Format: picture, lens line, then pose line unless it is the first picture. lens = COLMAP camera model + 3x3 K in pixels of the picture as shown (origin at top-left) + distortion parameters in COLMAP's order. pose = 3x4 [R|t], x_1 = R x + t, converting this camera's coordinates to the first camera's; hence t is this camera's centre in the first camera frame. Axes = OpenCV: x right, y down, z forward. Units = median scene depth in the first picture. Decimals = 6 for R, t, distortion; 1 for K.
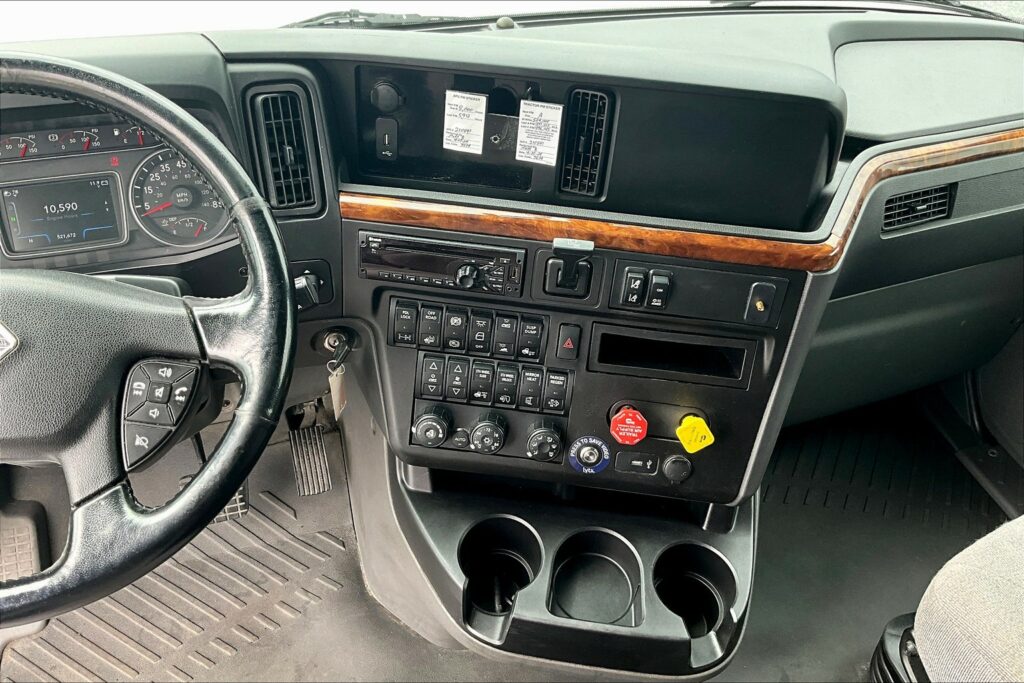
lens RADIAL K [[839.1, 0, 514.7], [0, 839.1, 349.6], [0, 0, 1]] dist [0.086135, -0.161094]
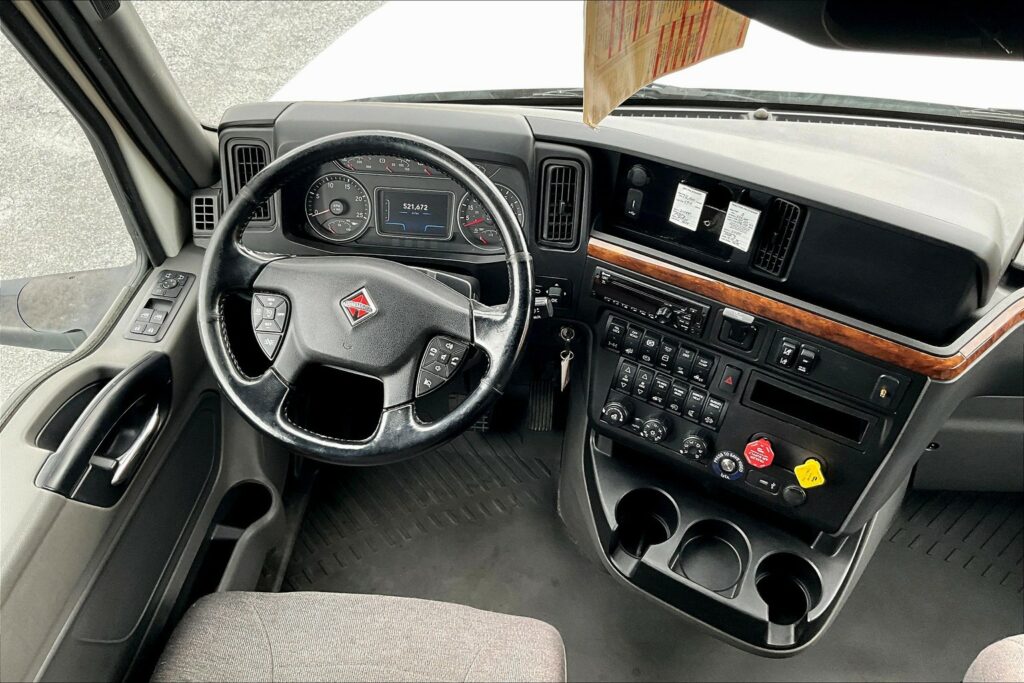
lens RADIAL K [[839.1, 0, 514.7], [0, 839.1, 349.6], [0, 0, 1]] dist [0.086135, -0.161094]
pose [[0.917365, 0.249718, -0.309971, 0.157059], [-0.227656, 0.967950, 0.106045, -0.120783], [0.326518, -0.026715, 0.944813, -0.371001]]
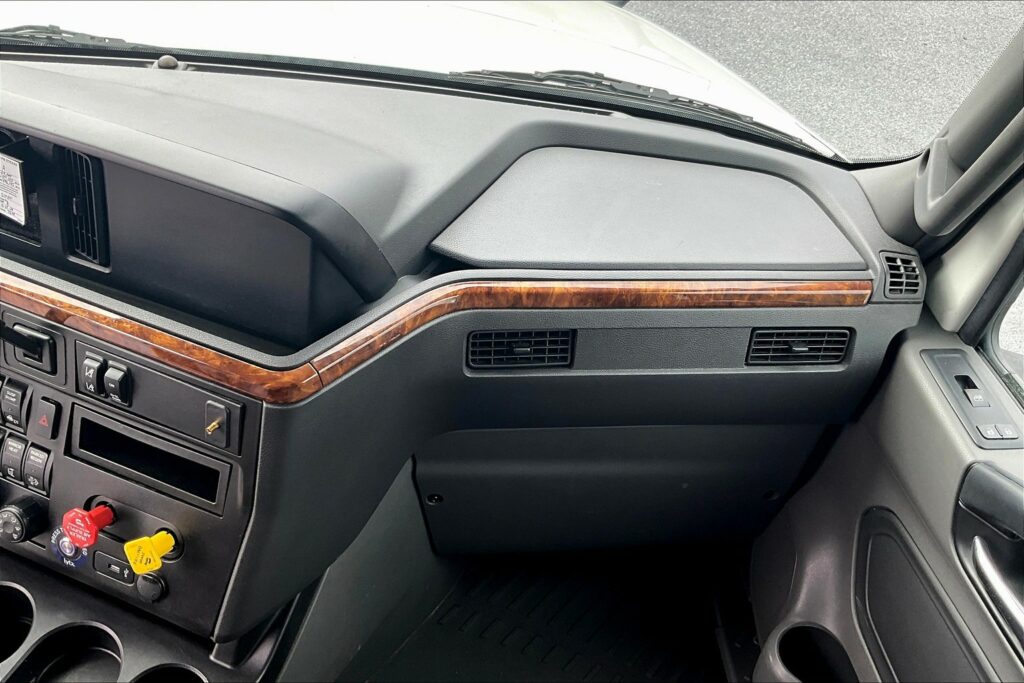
lens RADIAL K [[839.1, 0, 514.7], [0, 839.1, 349.6], [0, 0, 1]] dist [0.086135, -0.161094]
pose [[0.965734, 0.203396, -0.161206, 0.693412], [-0.207139, 0.978289, -0.006583, -0.182912], [0.156367, 0.039749, 0.986899, 0.190208]]
